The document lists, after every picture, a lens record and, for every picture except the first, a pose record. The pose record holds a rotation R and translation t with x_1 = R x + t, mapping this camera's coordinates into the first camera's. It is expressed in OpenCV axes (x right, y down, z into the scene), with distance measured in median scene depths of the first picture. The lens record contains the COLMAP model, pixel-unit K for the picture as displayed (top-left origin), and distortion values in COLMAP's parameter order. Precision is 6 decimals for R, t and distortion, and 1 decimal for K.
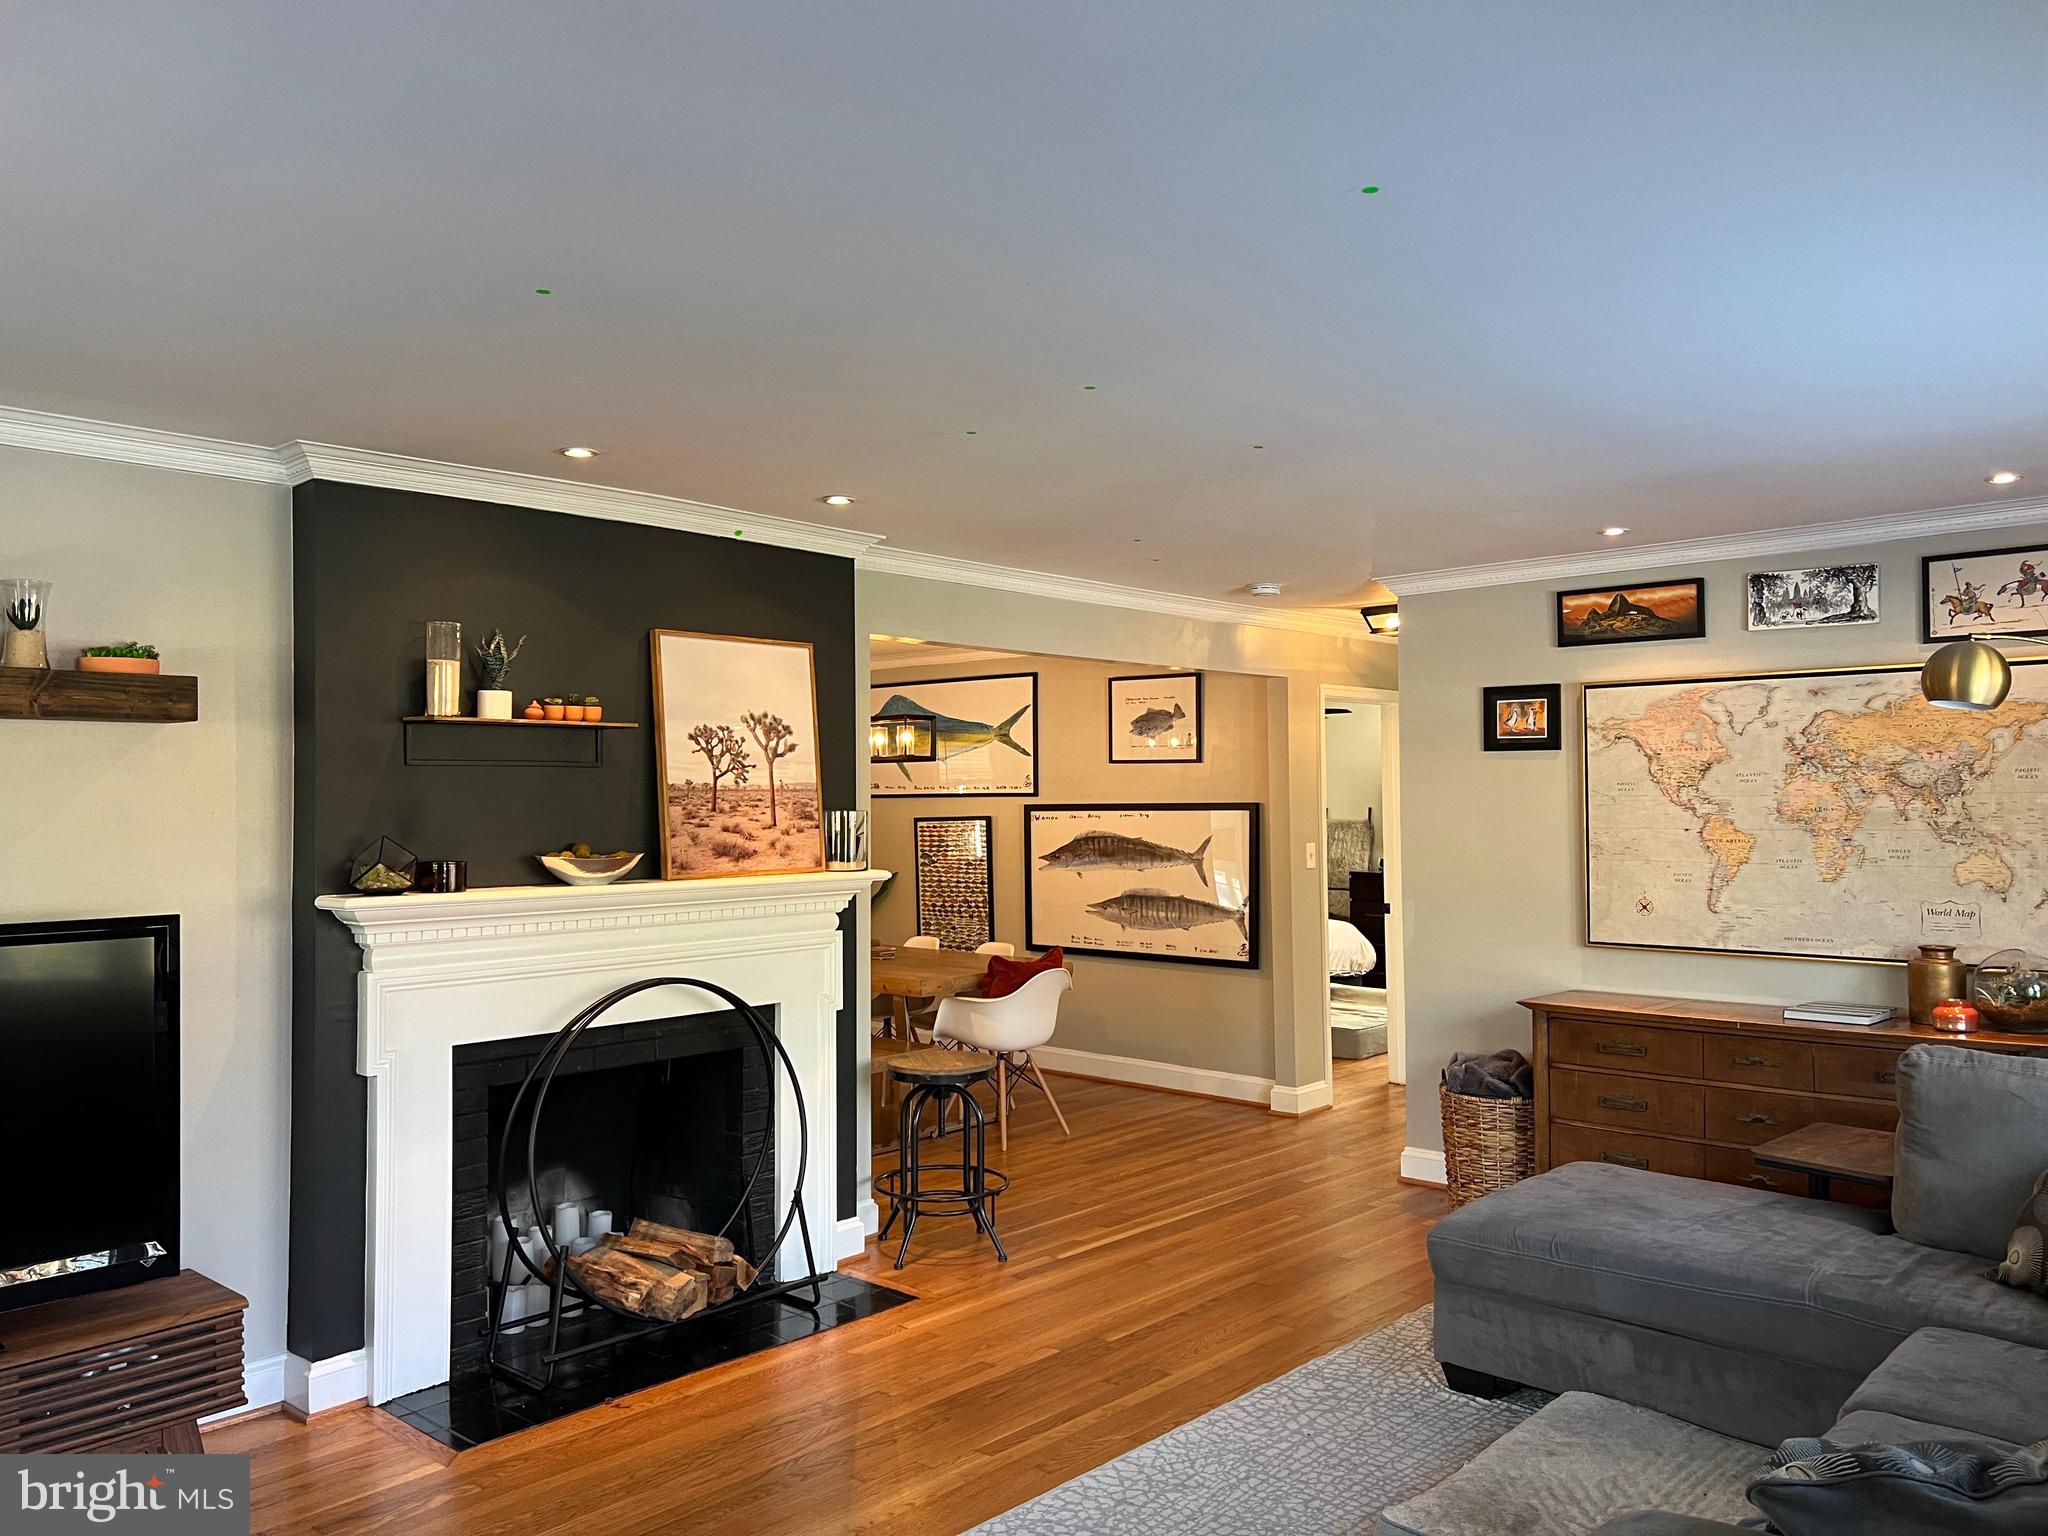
lens RADIAL K [[1539.3, 0, 1016.2], [0, 1539.3, 776.2], [0, 0, 1]] dist [0.034301, -0.022372]
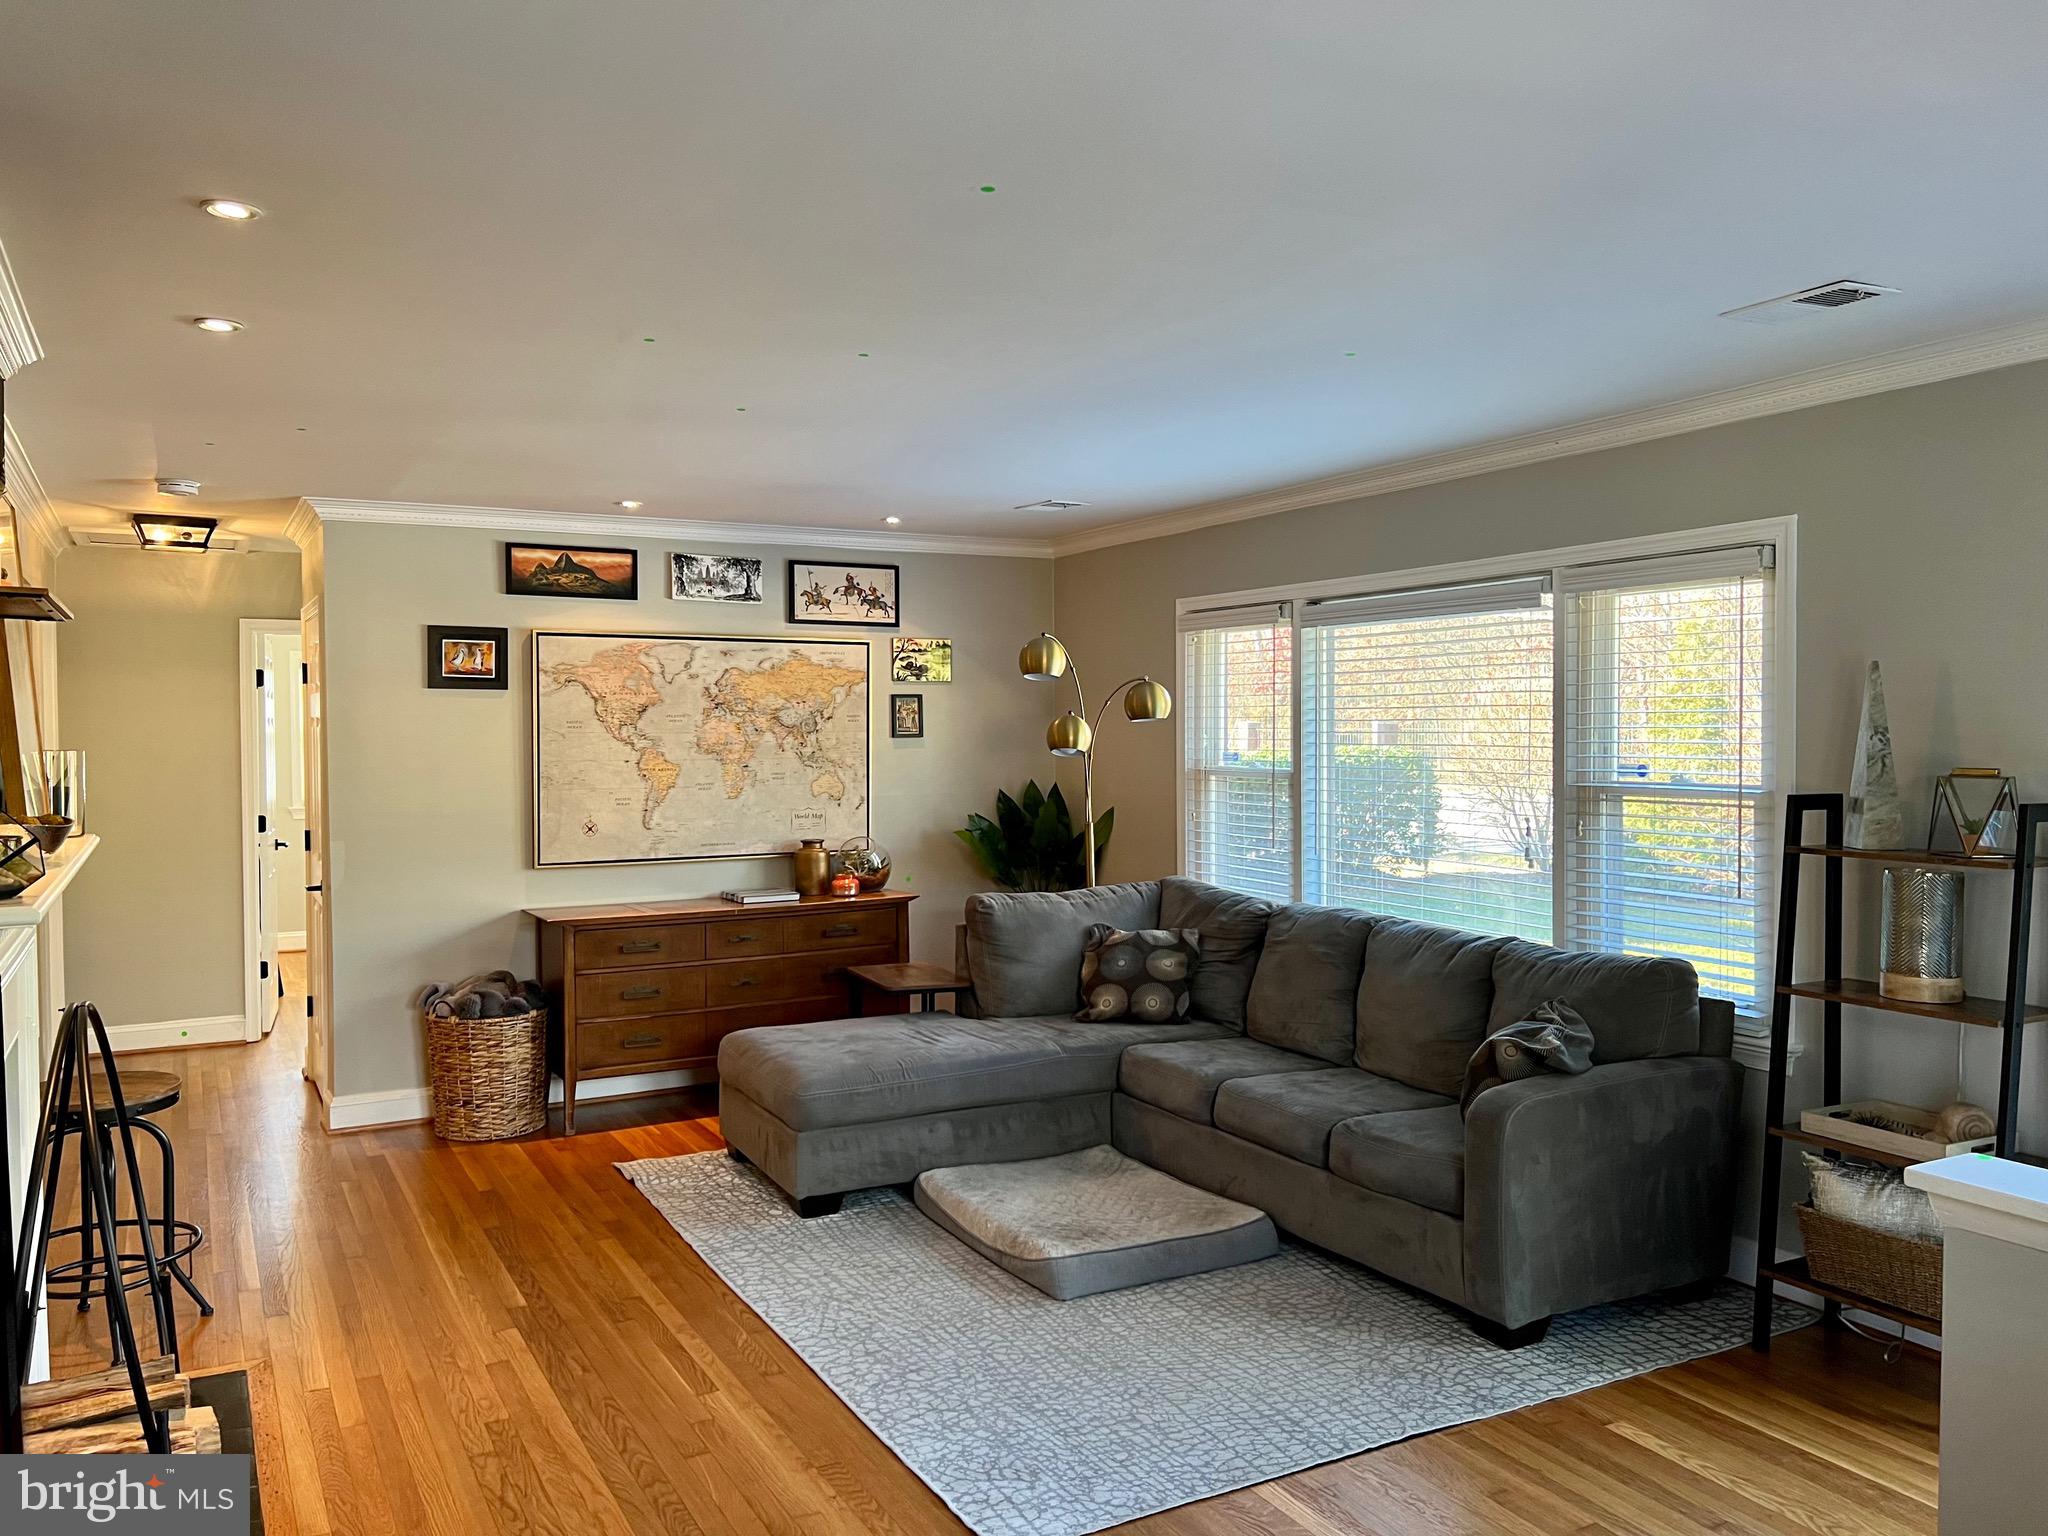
lens RADIAL K [[1539.3, 0, 1026.9], [0, 1539.3, 761.1], [0, 0, 1]] dist [0.034301, -0.022372]
pose [[0.316966, -0.013802, 0.948336, -0.611540], [-0.014462, 0.999708, 0.019383, 0.007317], [-0.948327, -0.019858, 0.316674, 0.343811]]
